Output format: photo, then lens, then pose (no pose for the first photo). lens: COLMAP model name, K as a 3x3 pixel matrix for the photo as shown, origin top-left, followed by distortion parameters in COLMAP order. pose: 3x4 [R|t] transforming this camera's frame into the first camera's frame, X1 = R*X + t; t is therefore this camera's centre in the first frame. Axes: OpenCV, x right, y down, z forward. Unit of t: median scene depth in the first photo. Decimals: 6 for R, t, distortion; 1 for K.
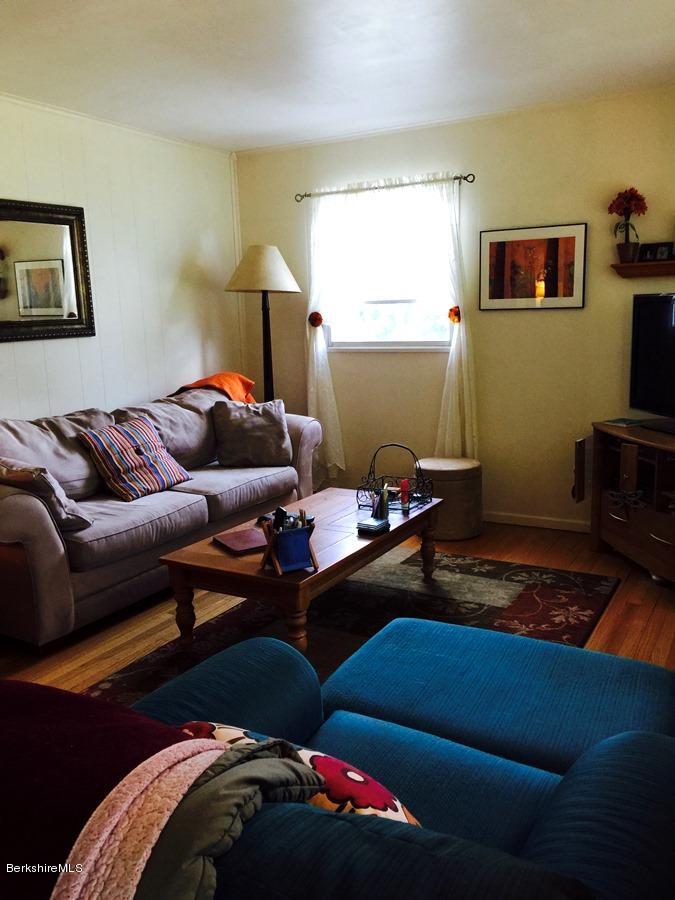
lens RADIAL K [[765.6, 0, 337.5], [0, 765.6, 450.0], [0, 0, 1]] dist [0.103838, -0.186279]
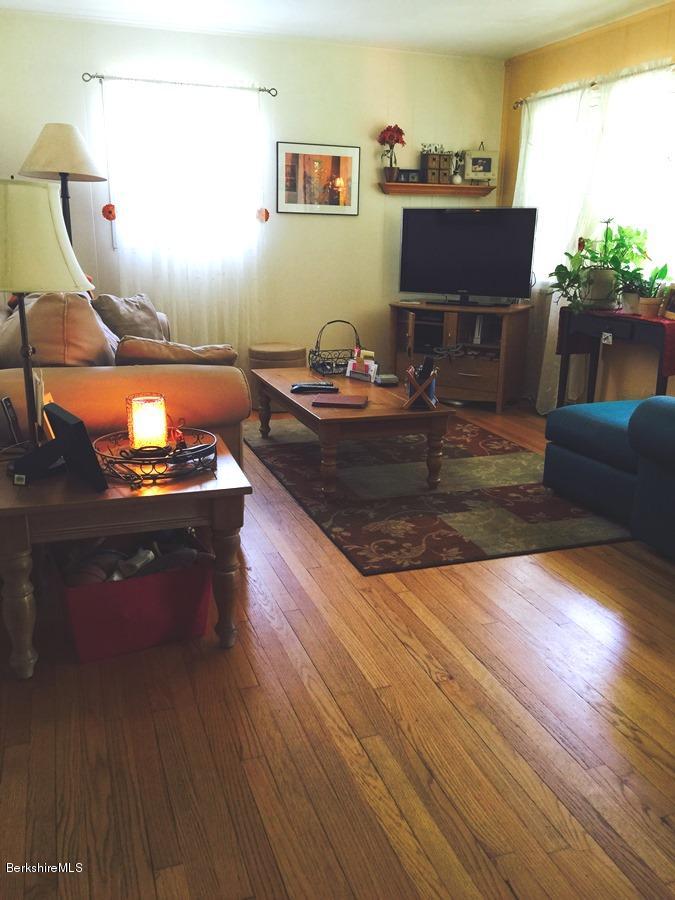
lens RADIAL K [[765.6, 0, 337.5], [0, 765.6, 450.0], [0, 0, 1]] dist [0.103838, -0.186279]
pose [[0.645159, -0.167415, 0.745481, -0.712870], [0.105843, 0.985875, 0.129801, 0.030626], [-0.756681, -0.004839, 0.653766, 0.178639]]
